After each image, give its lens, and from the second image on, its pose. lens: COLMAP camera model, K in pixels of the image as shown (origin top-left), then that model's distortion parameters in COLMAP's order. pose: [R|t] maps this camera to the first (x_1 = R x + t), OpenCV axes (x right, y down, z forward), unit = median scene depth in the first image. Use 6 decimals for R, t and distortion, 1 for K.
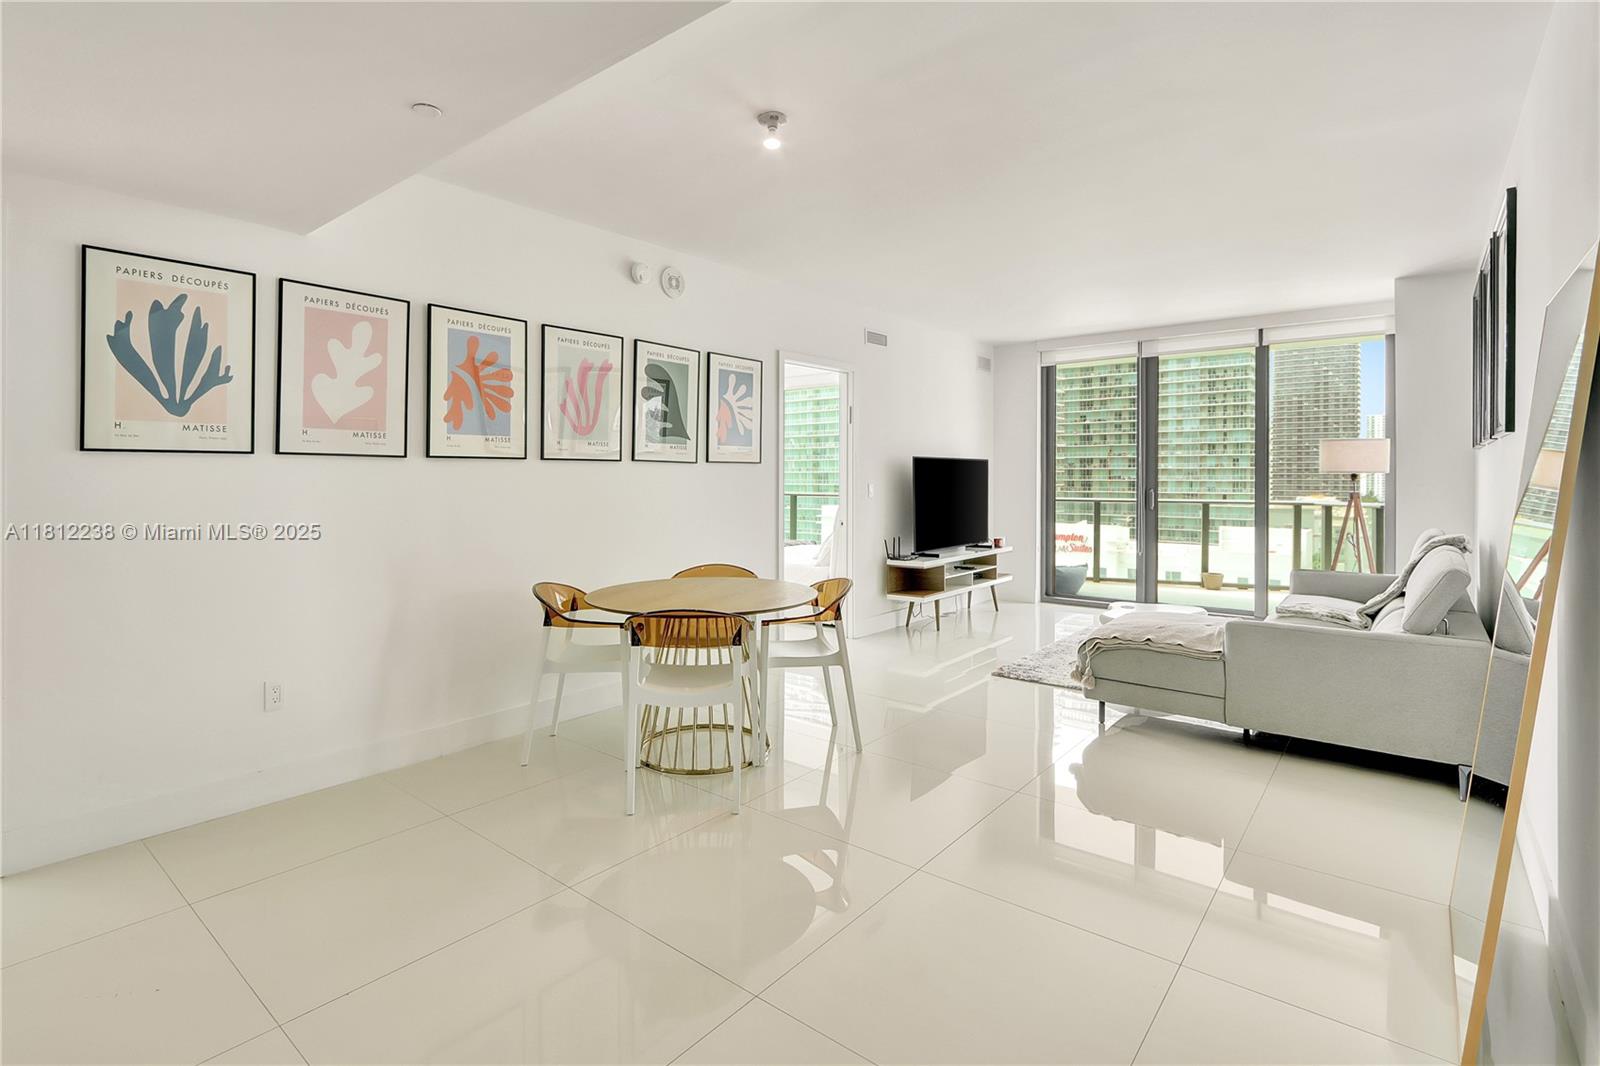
lens RADIAL K [[755.9, 0, 792.7], [0, 755.9, 472.6], [0, 0, 1]] dist [-0.004543, -0.000149]
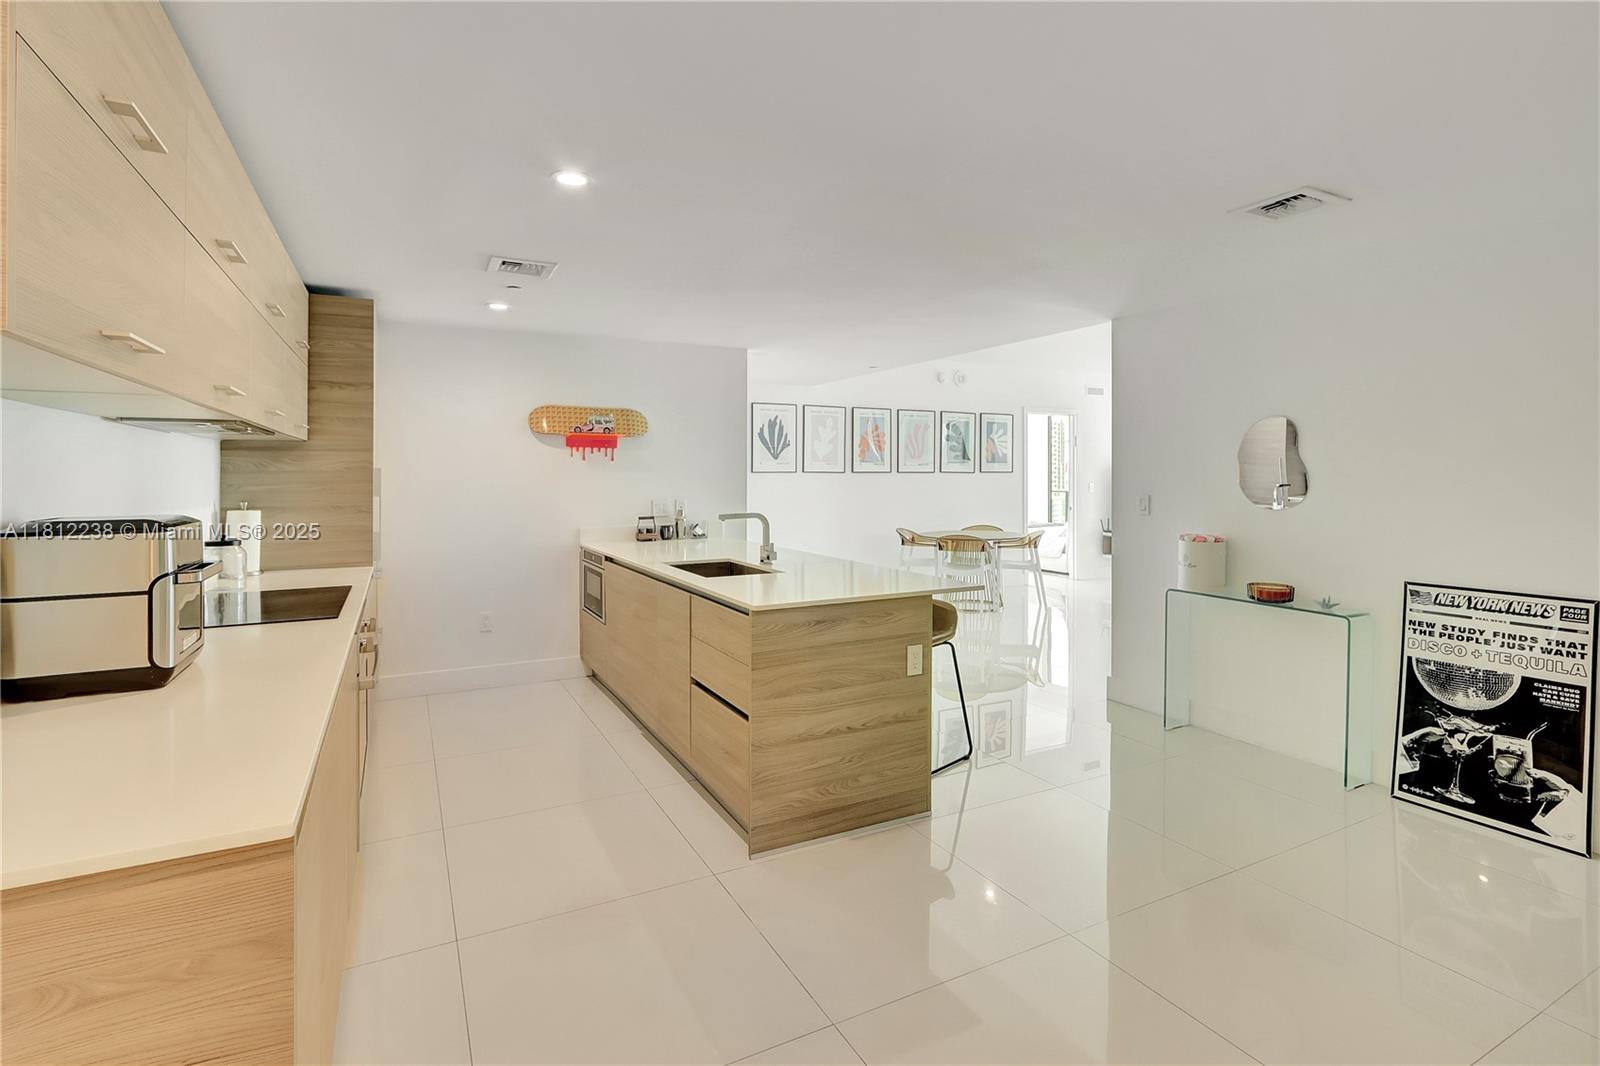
lens RADIAL K [[755.9, 0, 798.9], [0, 755.9, 480.2], [0, 0, 1]] dist [-0.004543, -0.000149]
pose [[0.918615, -0.003670, -0.395137, 0.274058], [0.006914, 0.999953, 0.006788, -0.012733], [0.395094, -0.008968, 0.918597, -1.149443]]
